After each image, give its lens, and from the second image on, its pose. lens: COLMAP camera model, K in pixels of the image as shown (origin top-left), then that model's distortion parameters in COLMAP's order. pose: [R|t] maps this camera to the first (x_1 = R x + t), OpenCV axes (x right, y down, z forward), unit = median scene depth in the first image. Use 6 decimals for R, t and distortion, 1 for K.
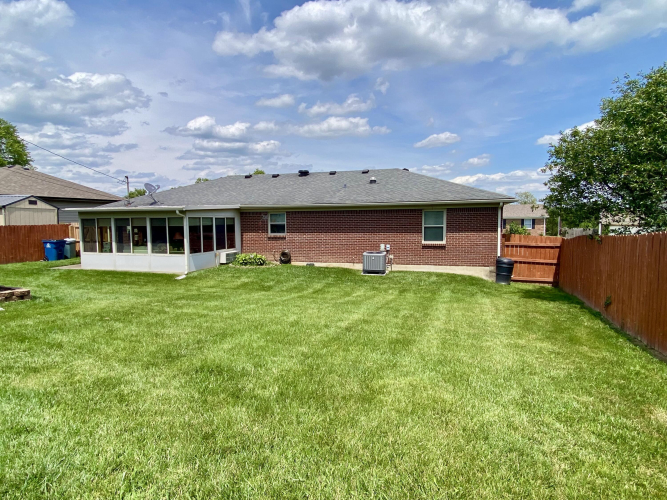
lens RADIAL K [[365.8, 0, 332.2], [0, 365.8, 252.7], [0, 0, 1]] dist [0.022915, -0.004564]
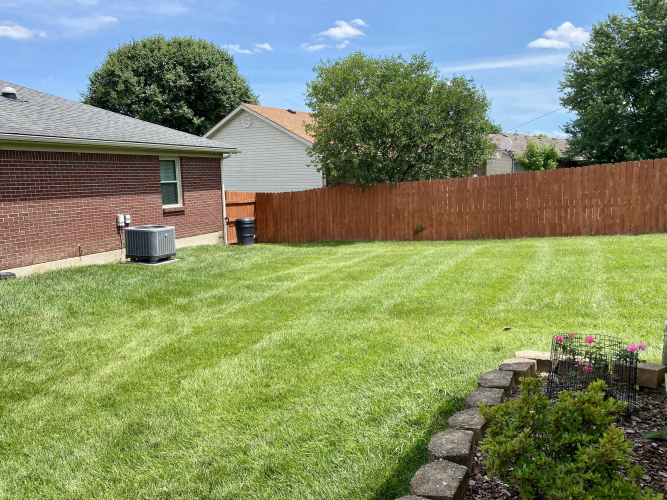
lens RADIAL K [[545.7, 0, 333.7], [0, 545.7, 249.1], [0, 0, 1]] dist [0.029424, -0.024236]
pose [[0.102677, -0.127863, 0.986463, -0.775309], [0.102899, 0.987749, 0.117320, -0.040547], [-0.989378, 0.089460, 0.114576, 0.638920]]
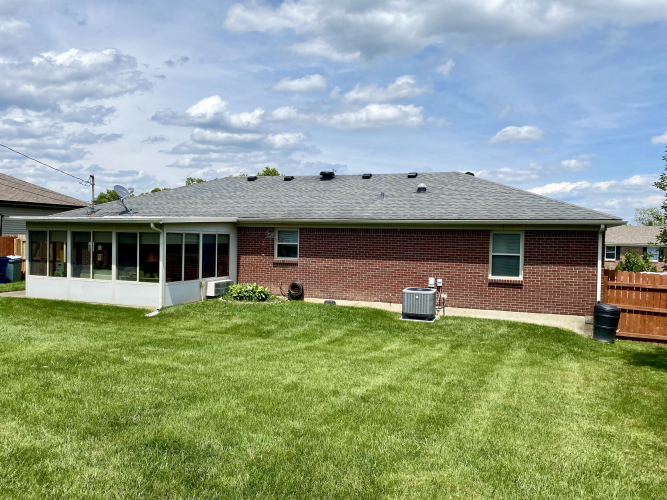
lens RADIAL K [[516.1, 0, 337.1], [0, 516.1, 253.7], [0, 0, 1]] dist [-0.009667, 0.022152]
pose [[0.997374, 0.031822, -0.065060, 0.019542], [-0.035665, 0.997633, -0.058795, -0.005176], [0.063035, 0.060960, 0.996148, -0.010615]]
